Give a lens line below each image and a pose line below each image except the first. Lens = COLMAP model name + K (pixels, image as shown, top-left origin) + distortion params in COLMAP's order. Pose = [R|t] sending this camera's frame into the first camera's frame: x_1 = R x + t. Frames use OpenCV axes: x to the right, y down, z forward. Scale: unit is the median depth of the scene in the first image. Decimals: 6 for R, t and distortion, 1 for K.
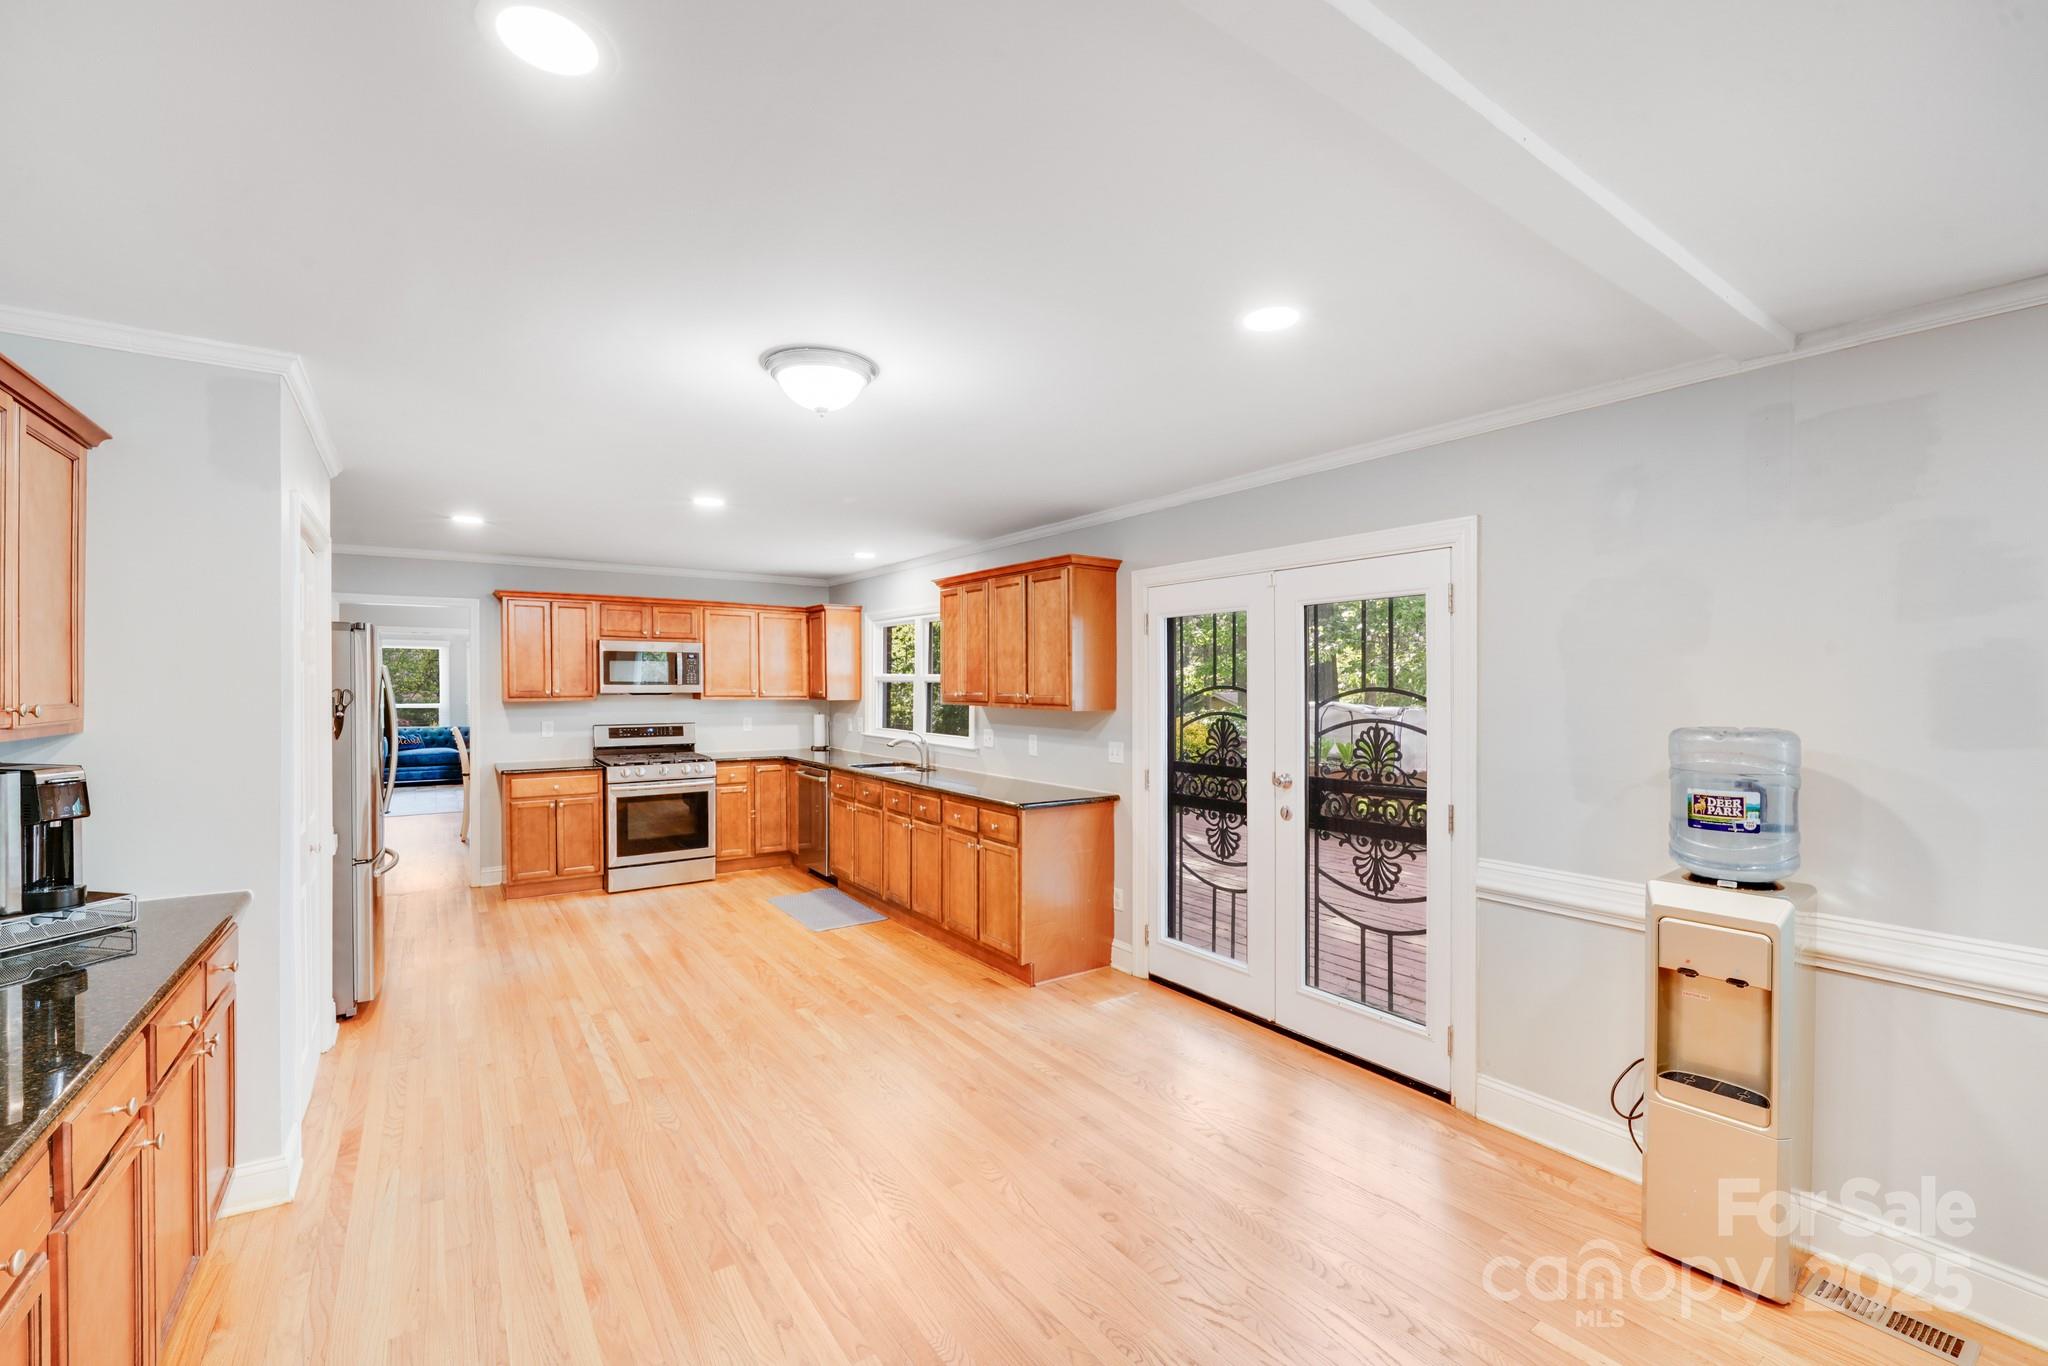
lens RADIAL K [[857.4, 0, 1015.0], [0, 857.4, 687.8], [0, 0, 1]] dist [-0.001905, -0.000589]
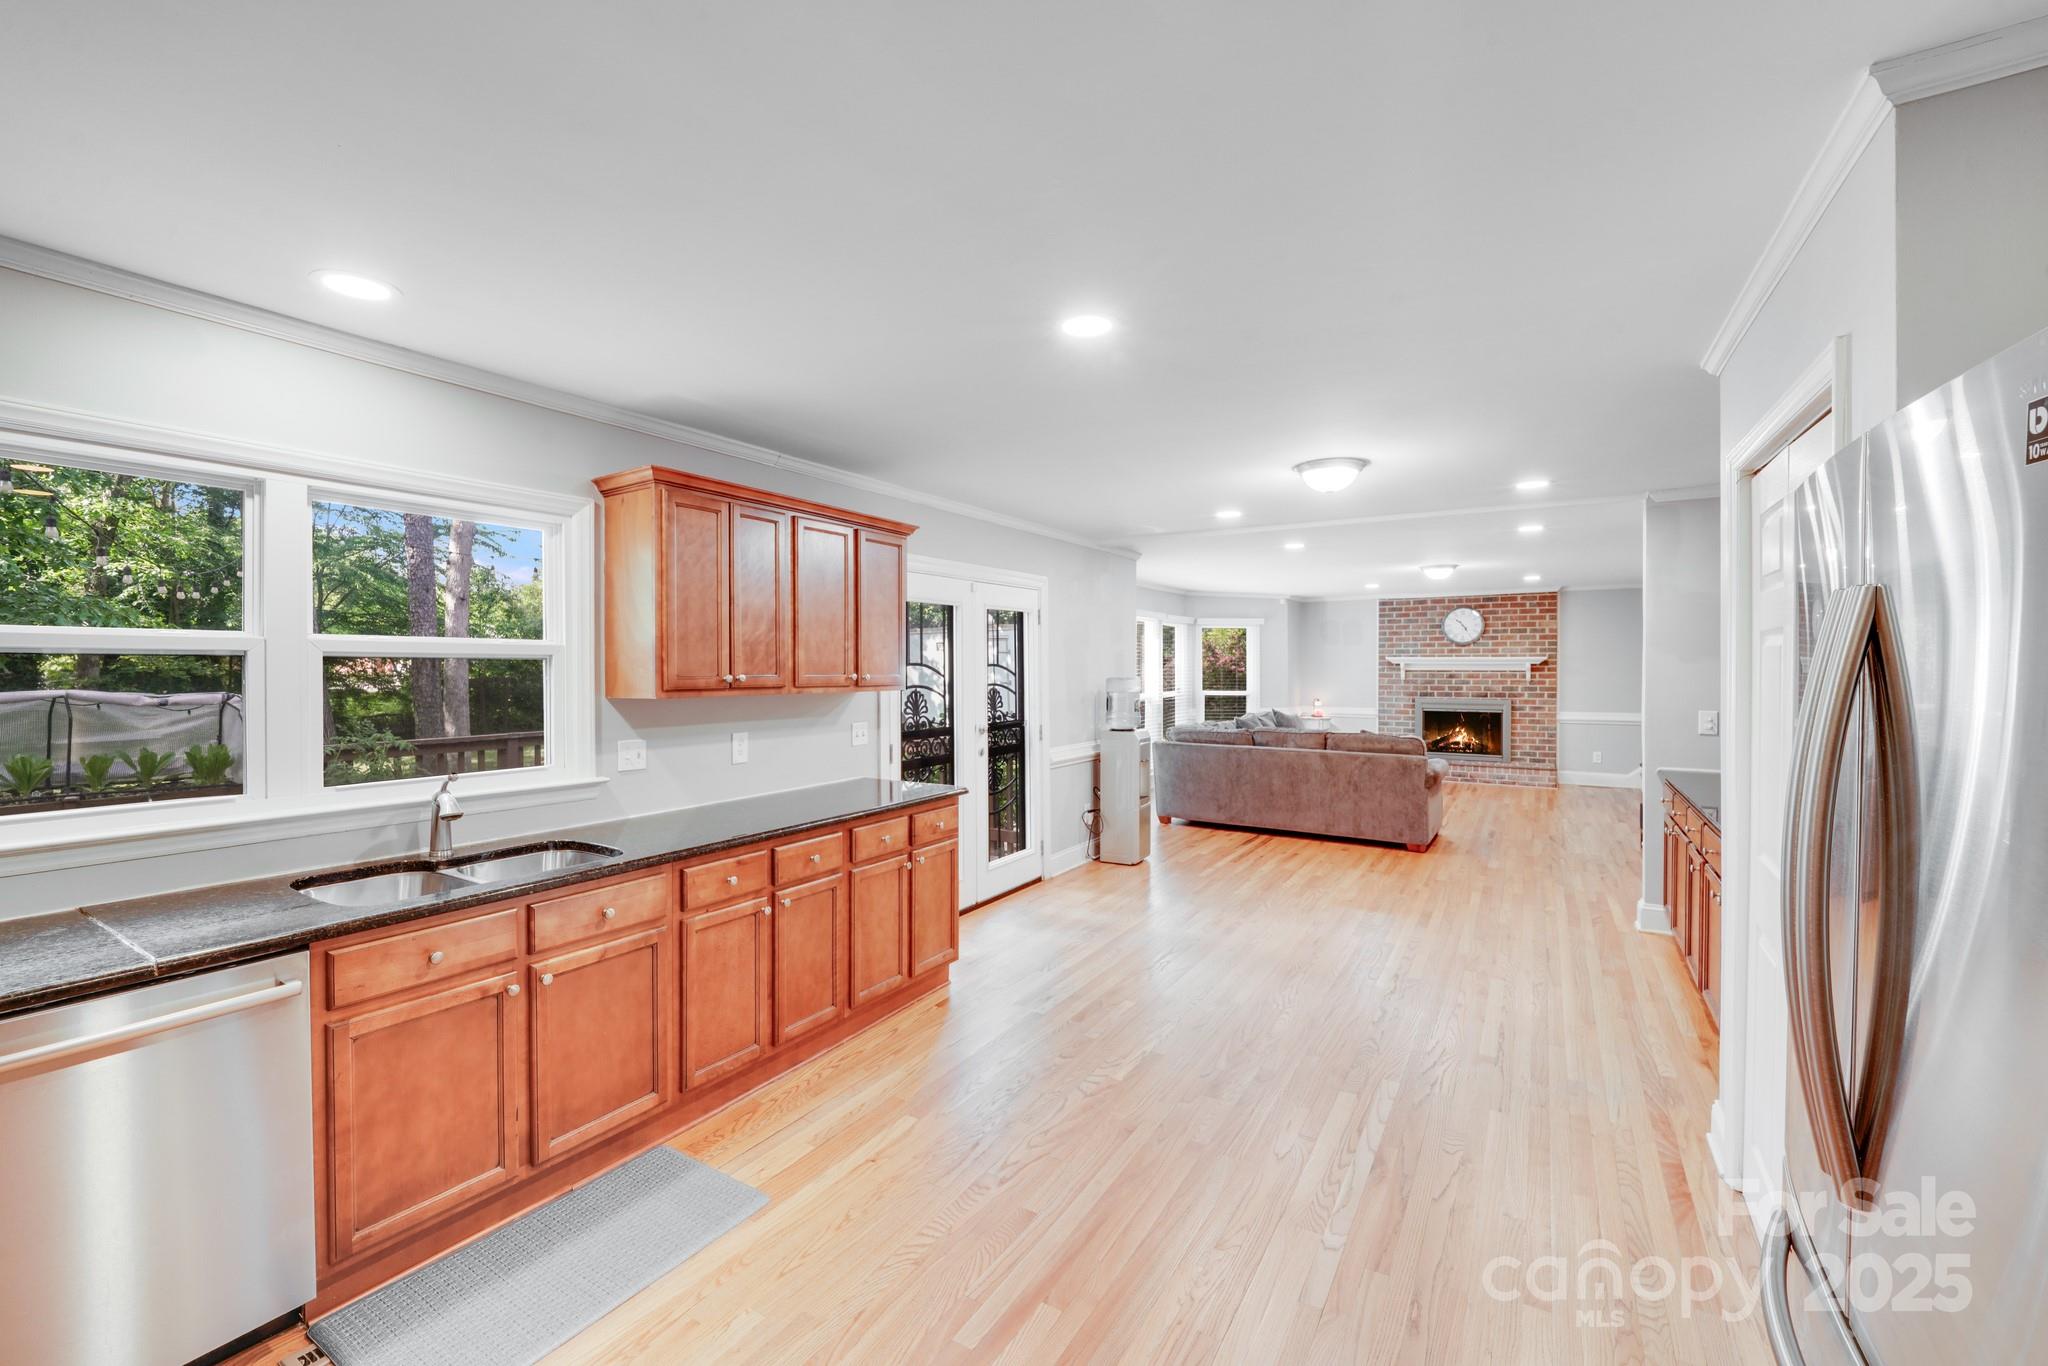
lens RADIAL K [[832.4, 0, 1012.3], [0, 832.4, 674.5], [0, 0, 1]] dist [-0.002452, -0.000498]
pose [[-0.394229, -0.013788, 0.918909, -0.792703], [0.001921, 0.999873, 0.015827, -0.004831], [-0.919010, 0.008005, -0.394153, 1.209896]]
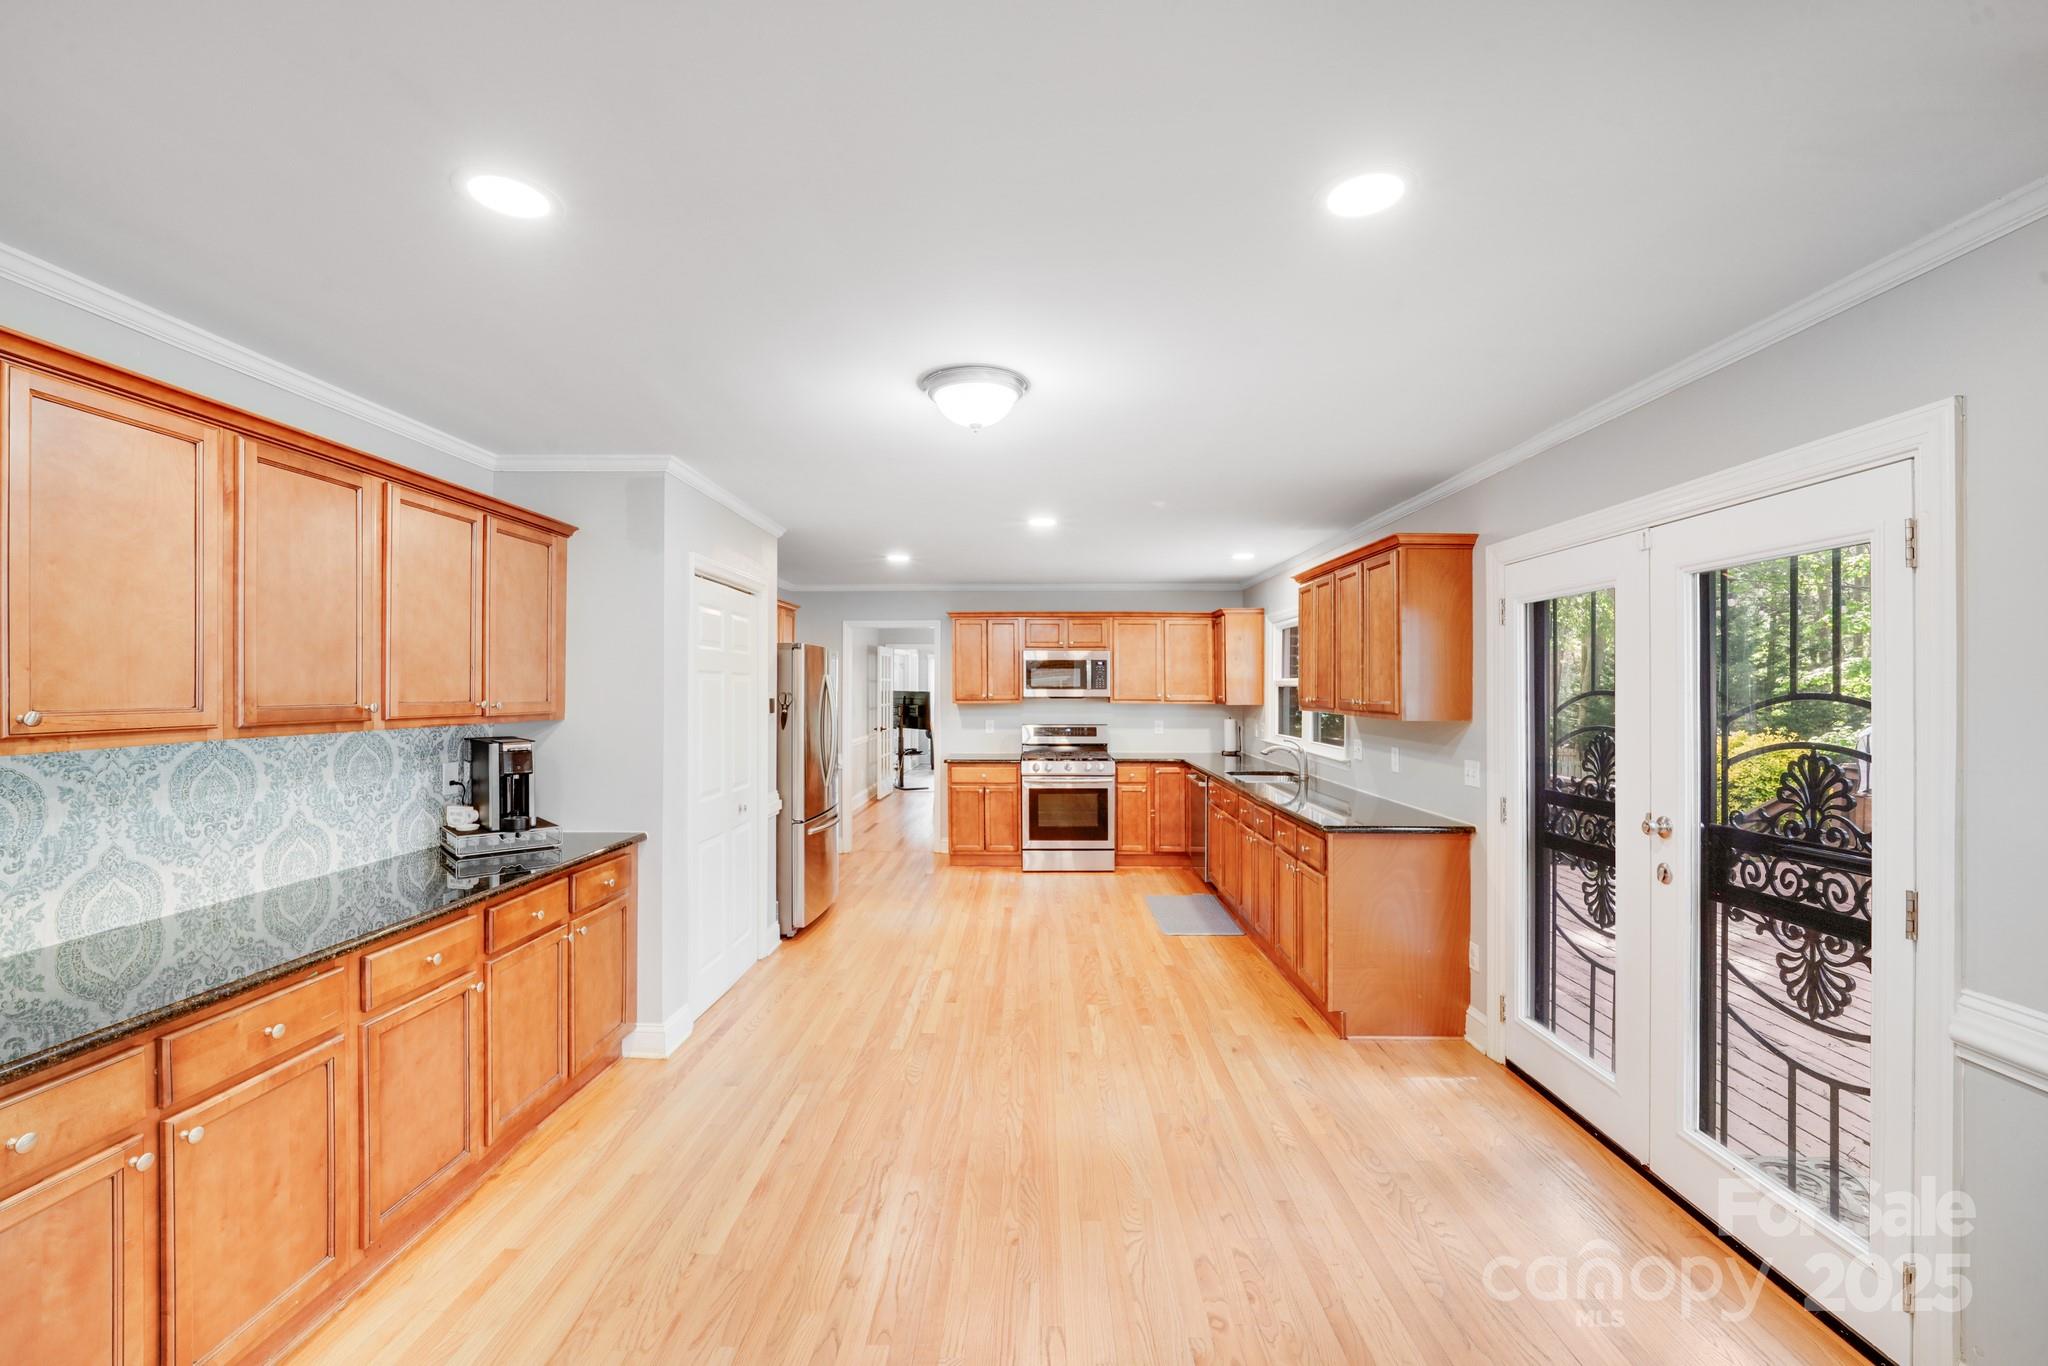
lens RADIAL K [[836.1, 0, 1024.0], [0, 836.1, 683.0], [0, 0, 1]] dist [-0.000799, -0.000542]
pose [[0.815623, -0.004247, -0.578568, 0.230243], [-0.002194, 0.999943, -0.010433, -0.000473], [0.578579, 0.009779, 0.815568, 0.115700]]
